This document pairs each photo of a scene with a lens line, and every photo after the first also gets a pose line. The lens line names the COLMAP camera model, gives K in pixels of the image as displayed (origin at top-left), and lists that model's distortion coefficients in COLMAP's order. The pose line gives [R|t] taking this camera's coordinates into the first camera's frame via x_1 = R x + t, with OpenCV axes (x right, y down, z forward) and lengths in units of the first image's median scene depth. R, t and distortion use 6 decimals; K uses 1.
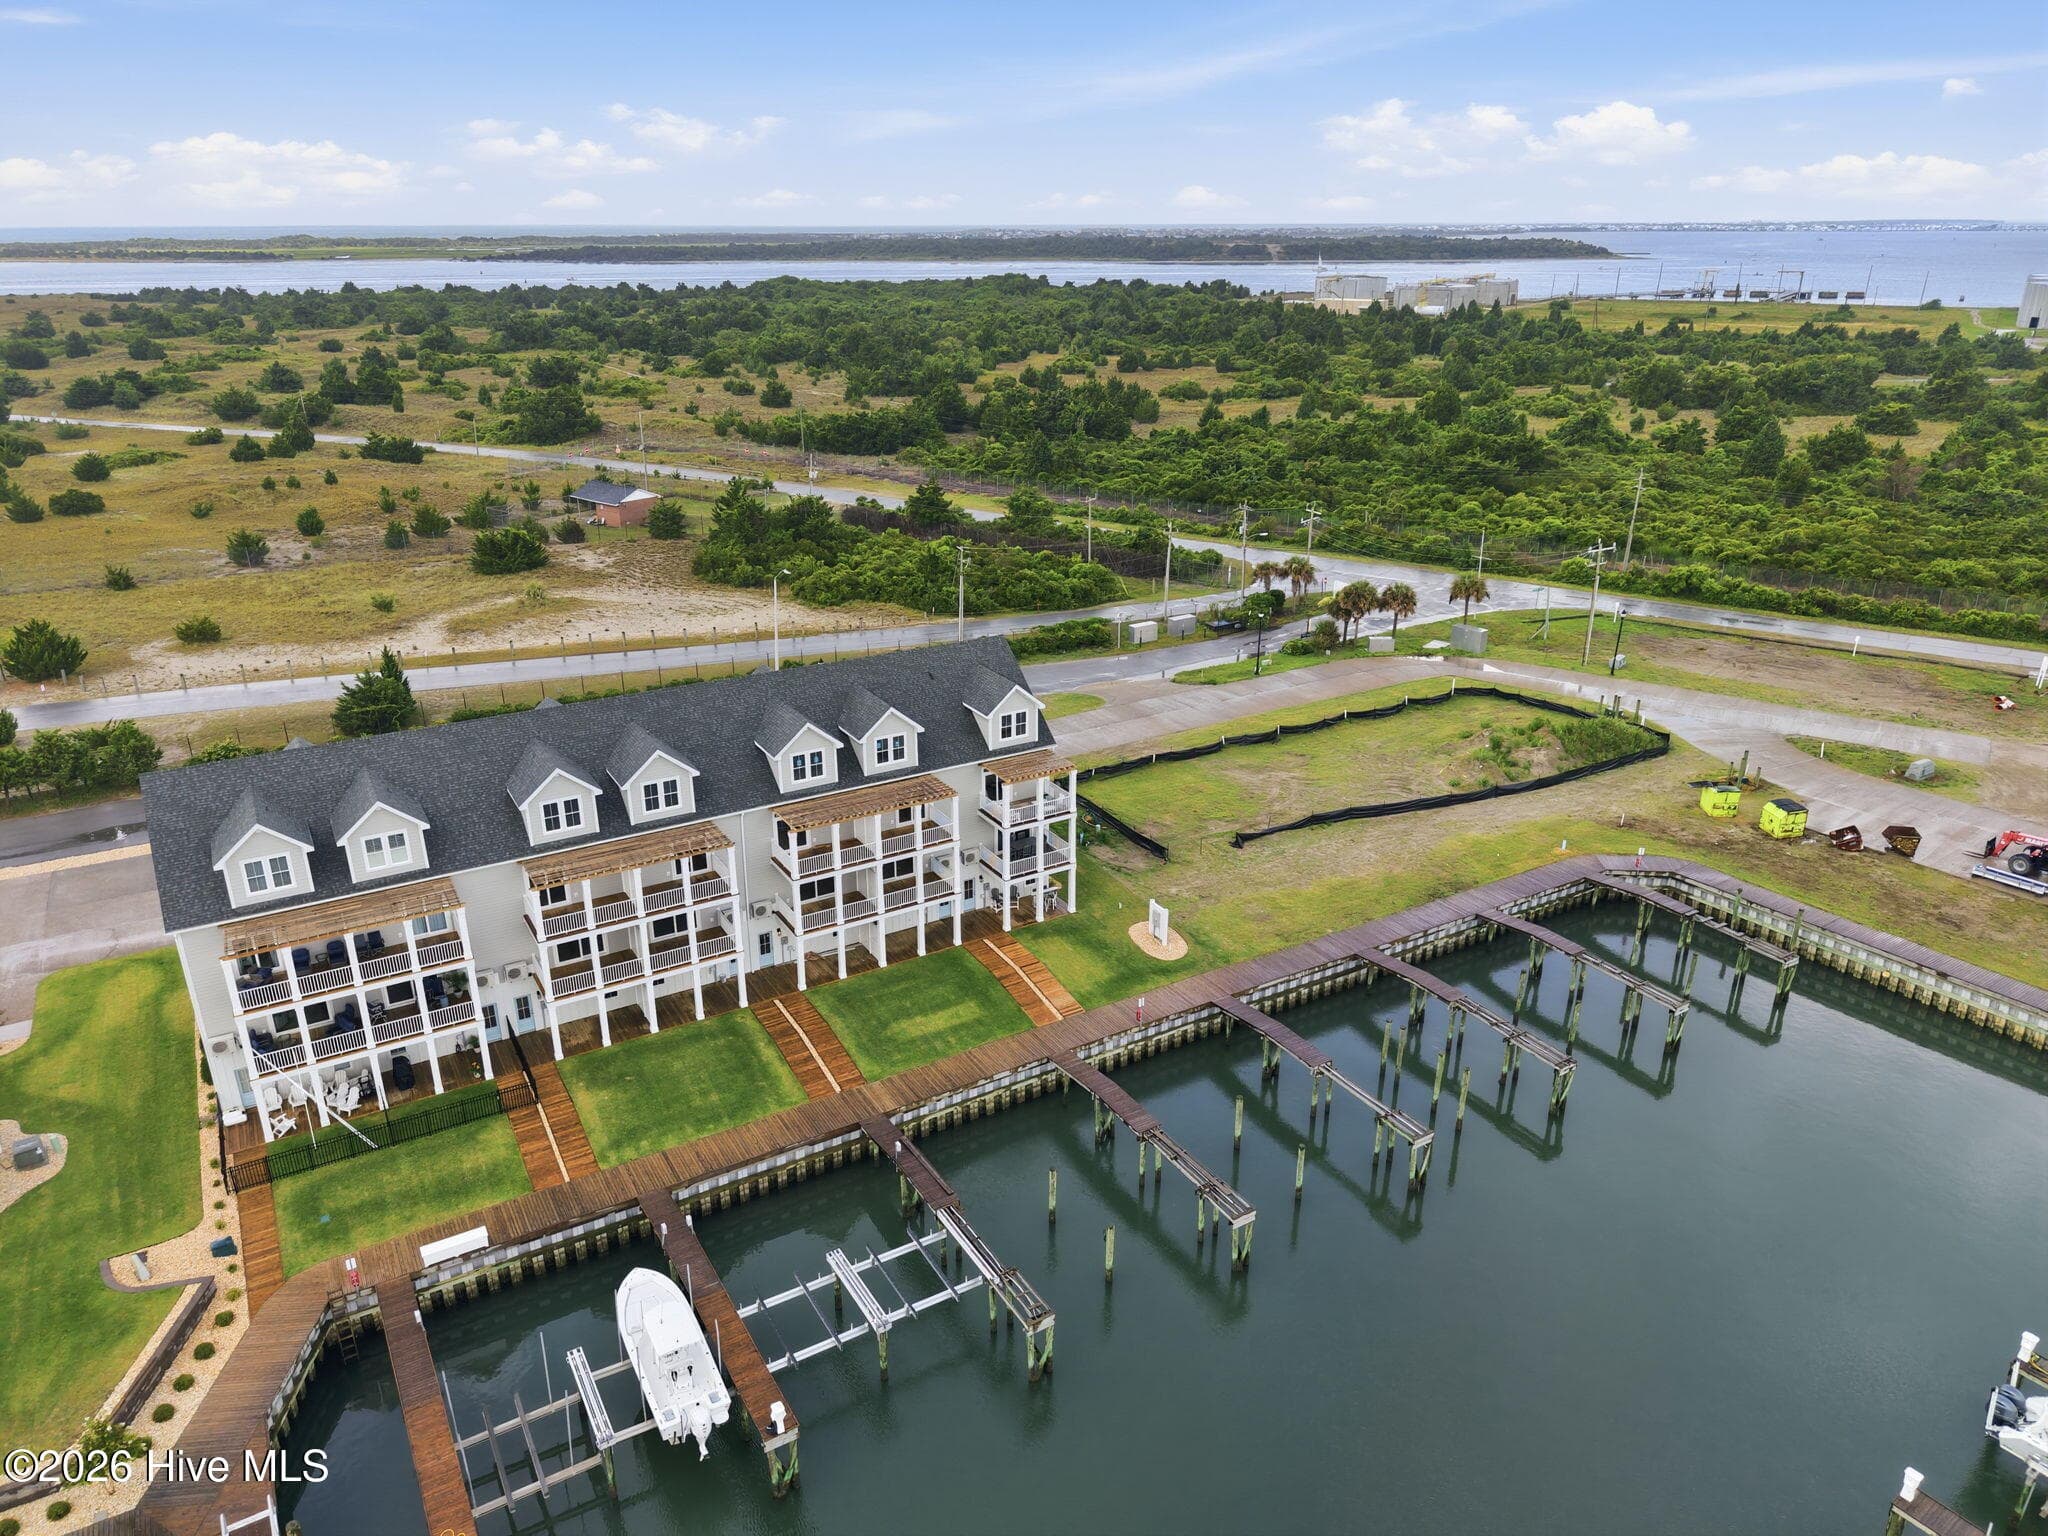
lens RADIAL K [[1376.0, 0, 1028.2], [0, 1376.0, 755.5], [0, 0, 1]] dist [0.028009, -0.034708]
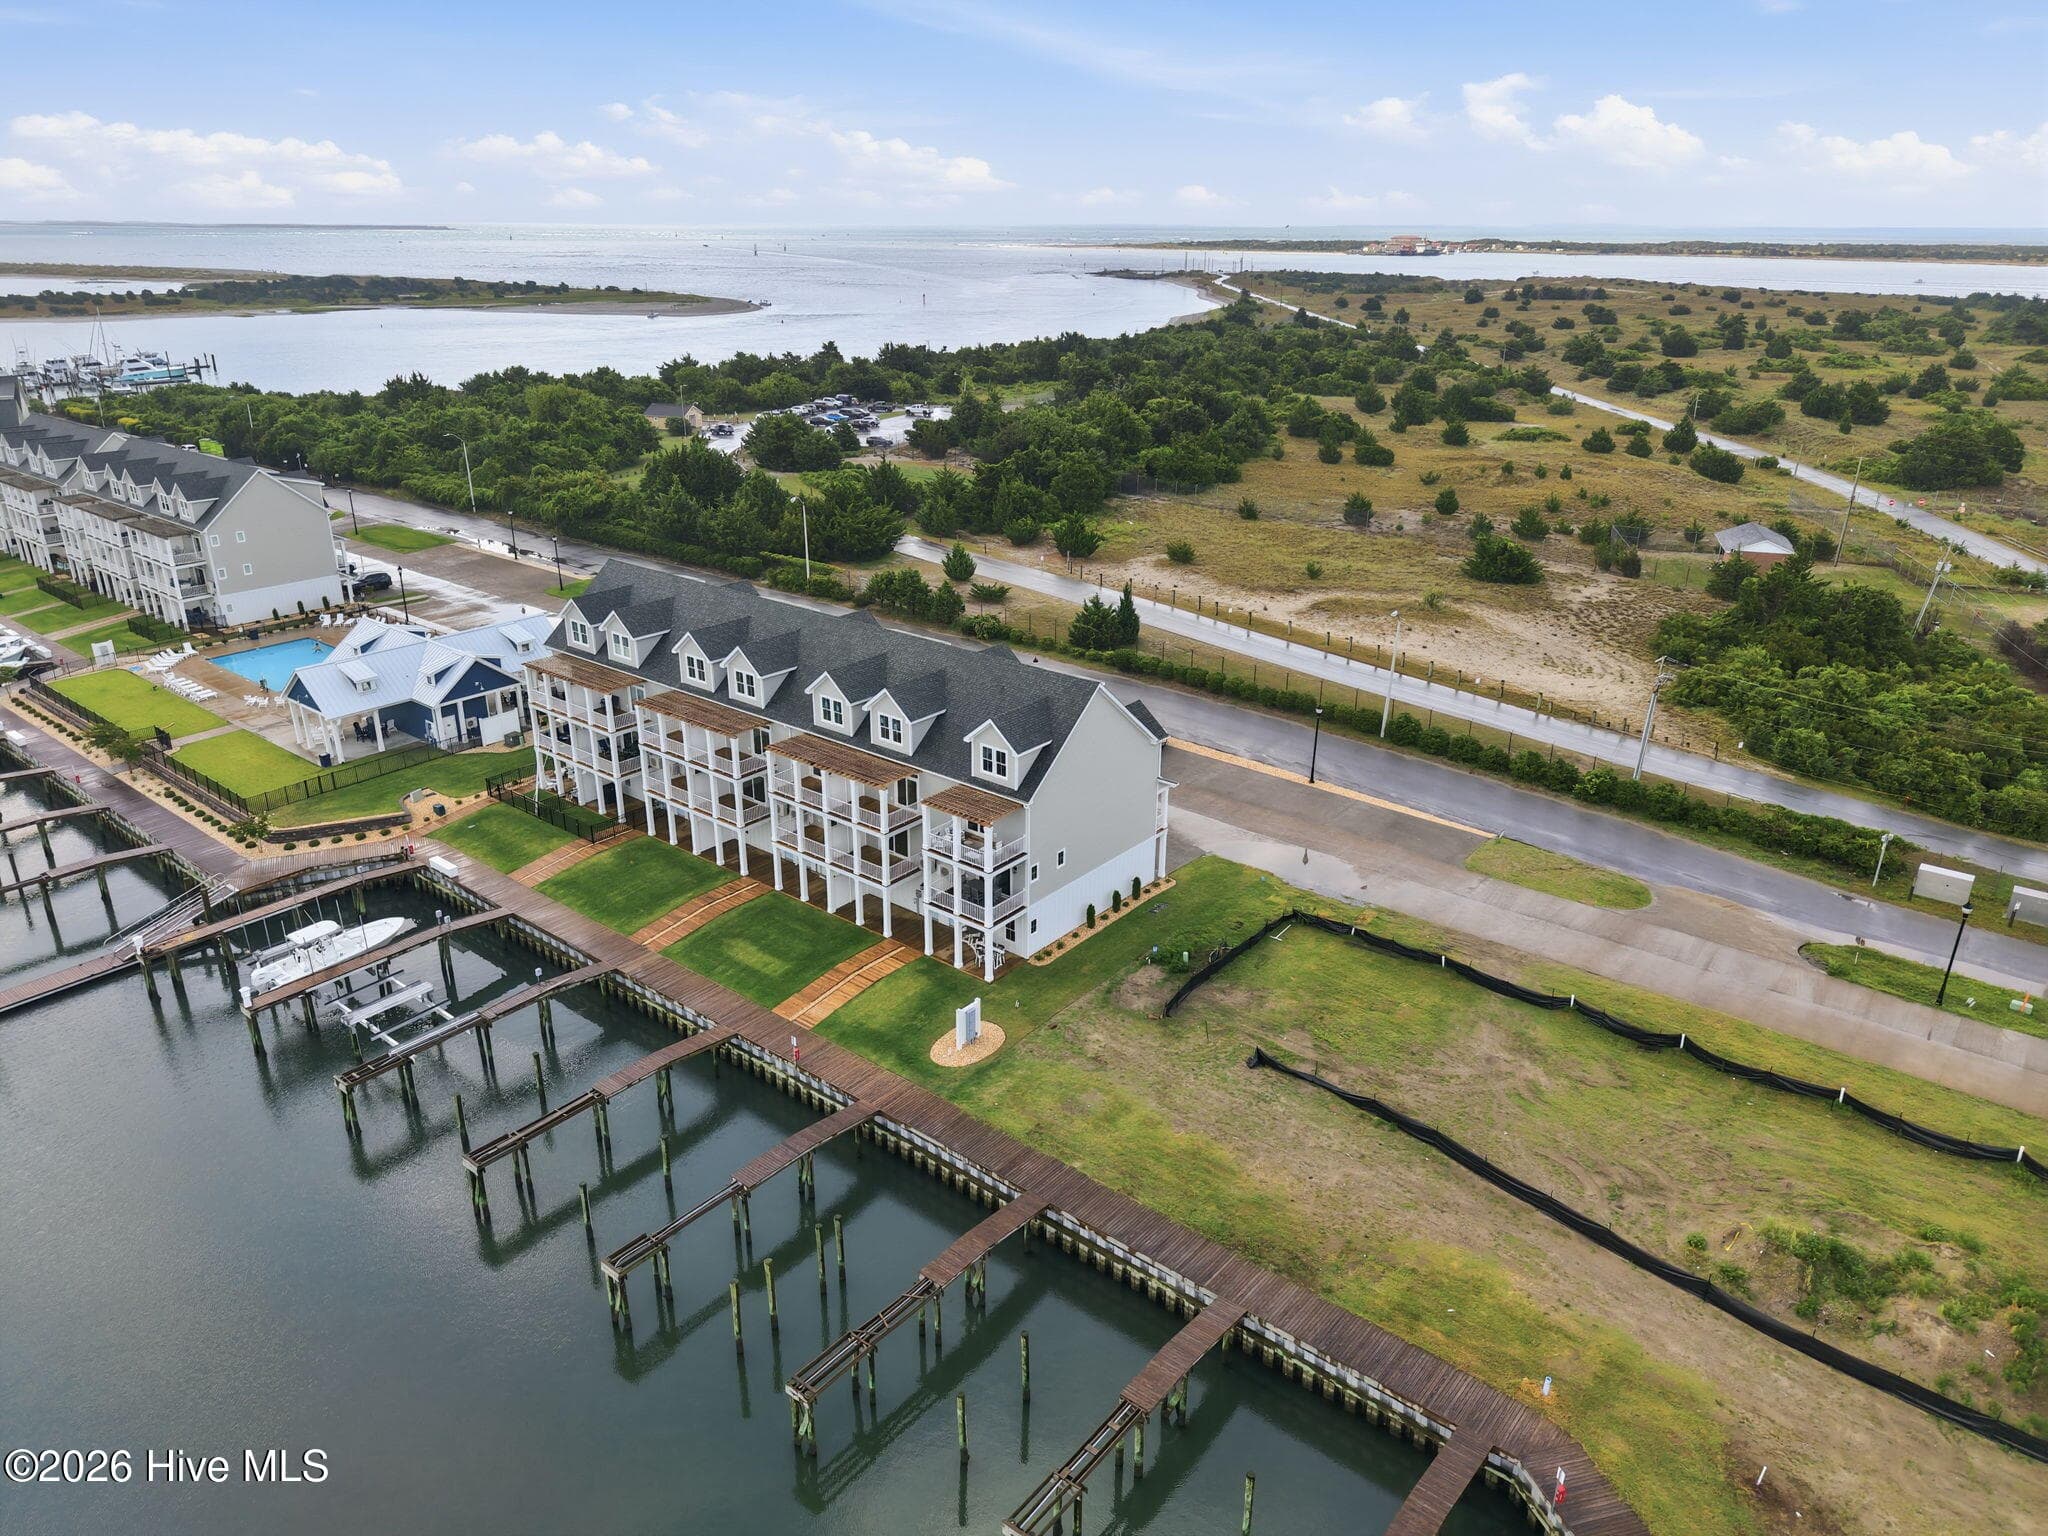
lens RADIAL K [[1376.0, 0, 1018.1], [0, 1376.0, 759.3], [0, 0, 1]] dist [0.028009, -0.034708]
pose [[0.339175, 0.344488, -0.875379, 0.592847], [-0.344211, 0.911455, 0.225317, -0.175104], [0.875488, 0.224893, 0.427719, 0.449311]]
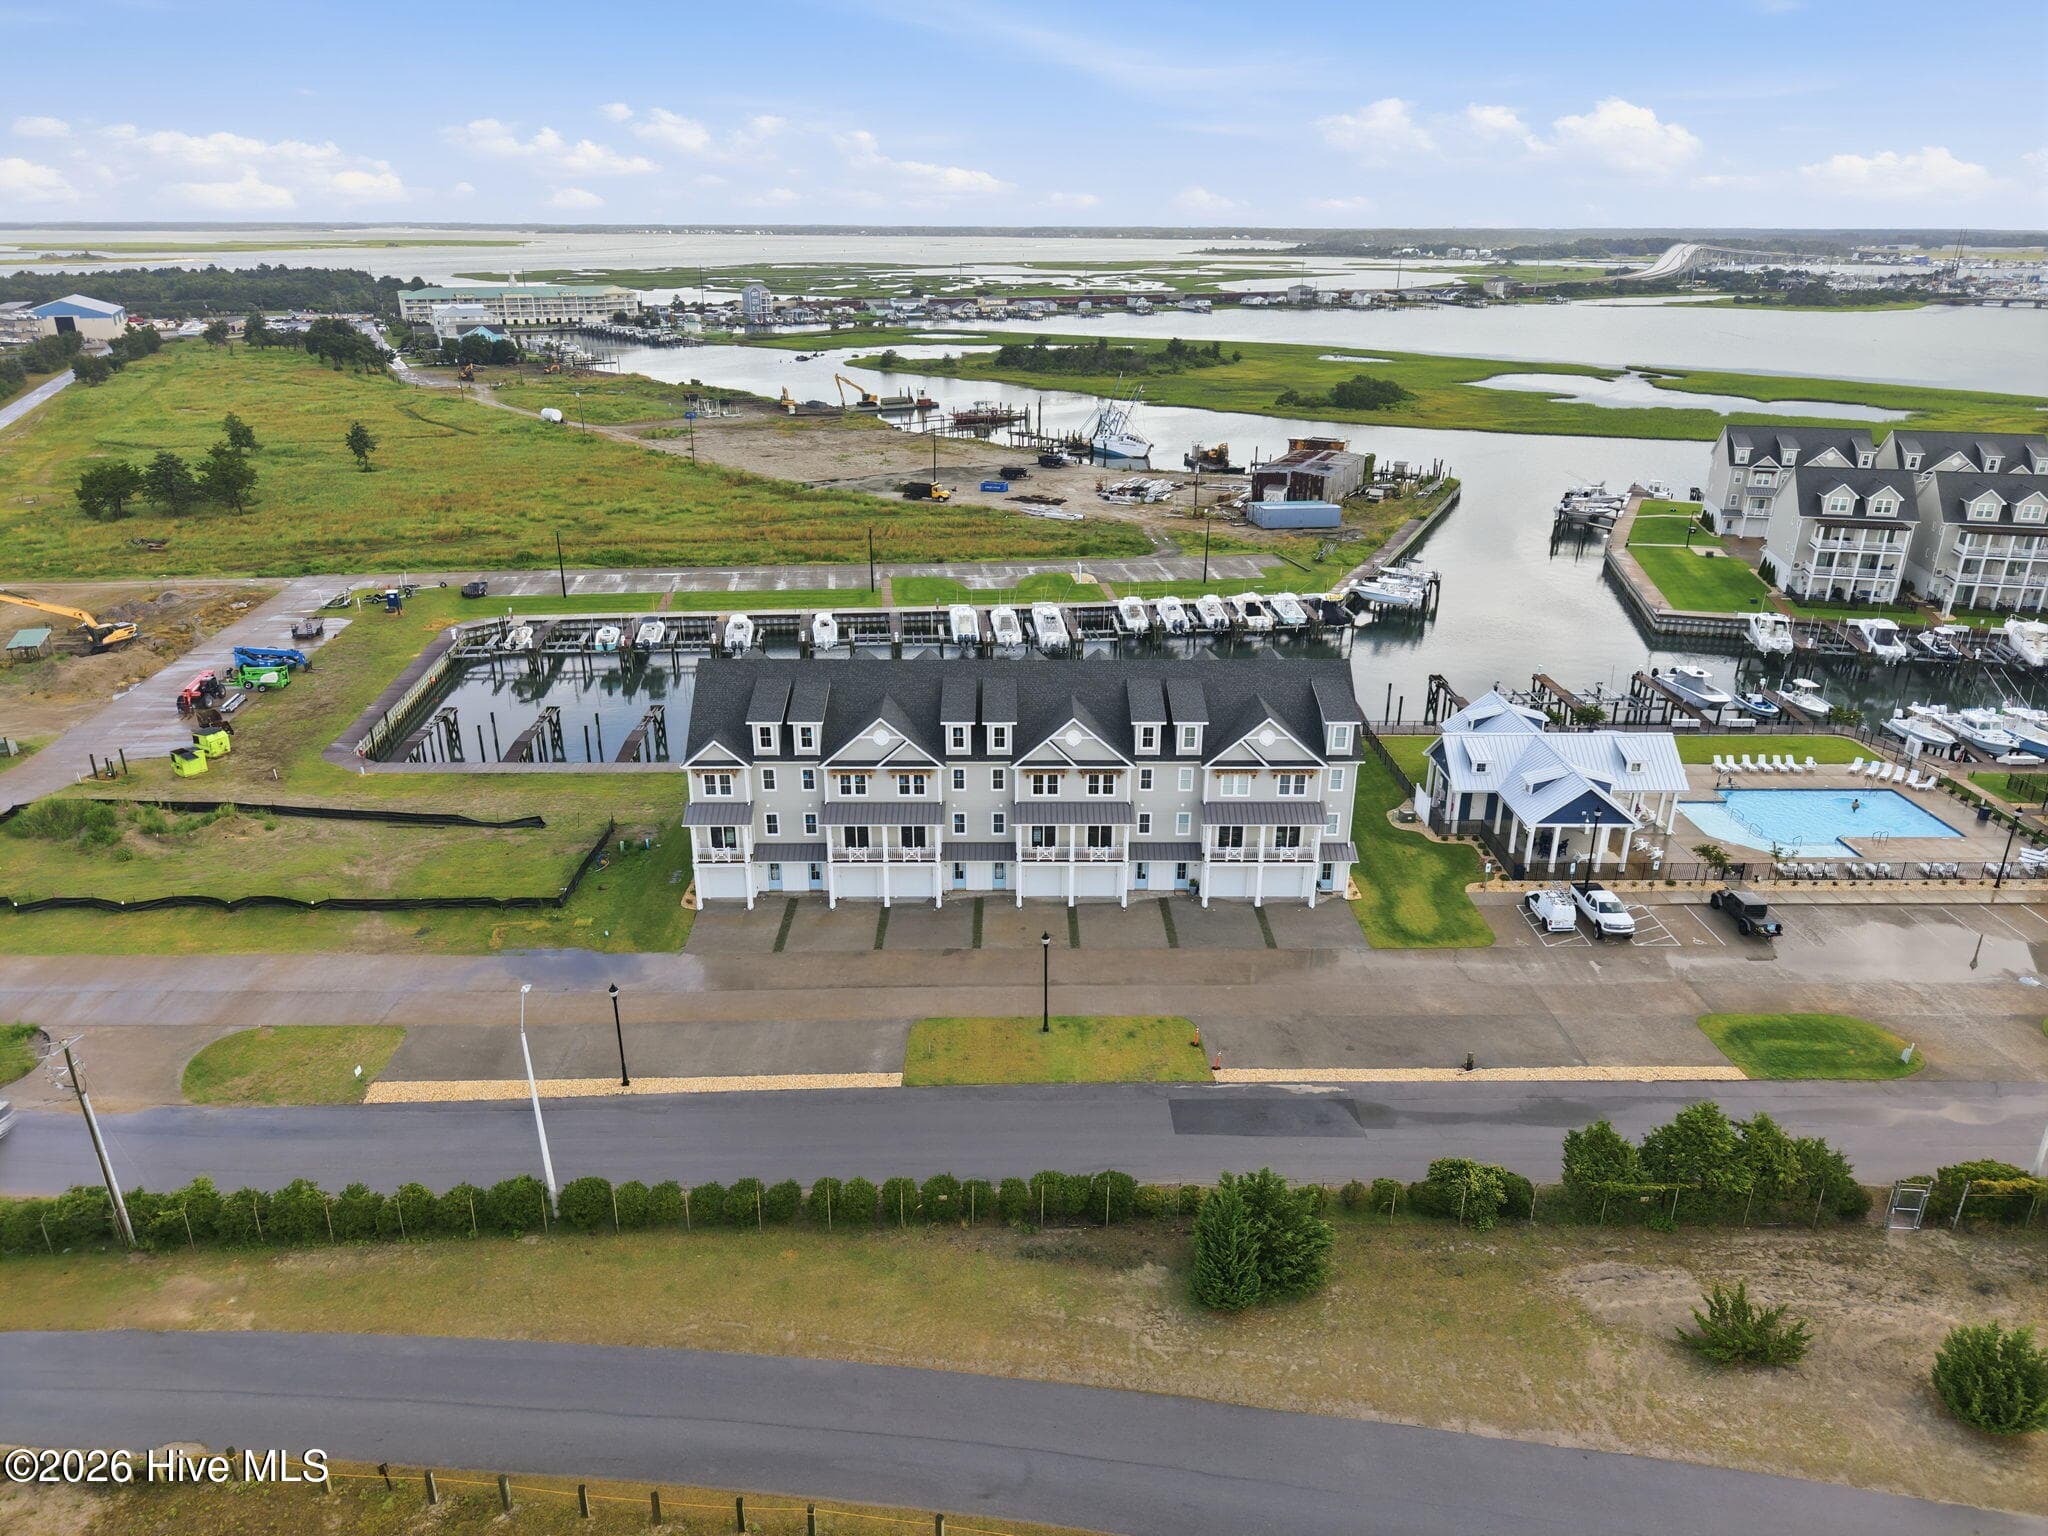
lens RADIAL K [[1376.0, 0, 1033.1], [0, 1376.0, 787.9], [0, 0, 1]] dist [0.028009, -0.034708]
pose [[-0.867843, -0.190420, 0.458899, -0.611830], [0.175833, 0.746149, 0.642141, -0.527431], [-0.464684, 0.637967, -0.614058, 1.261542]]
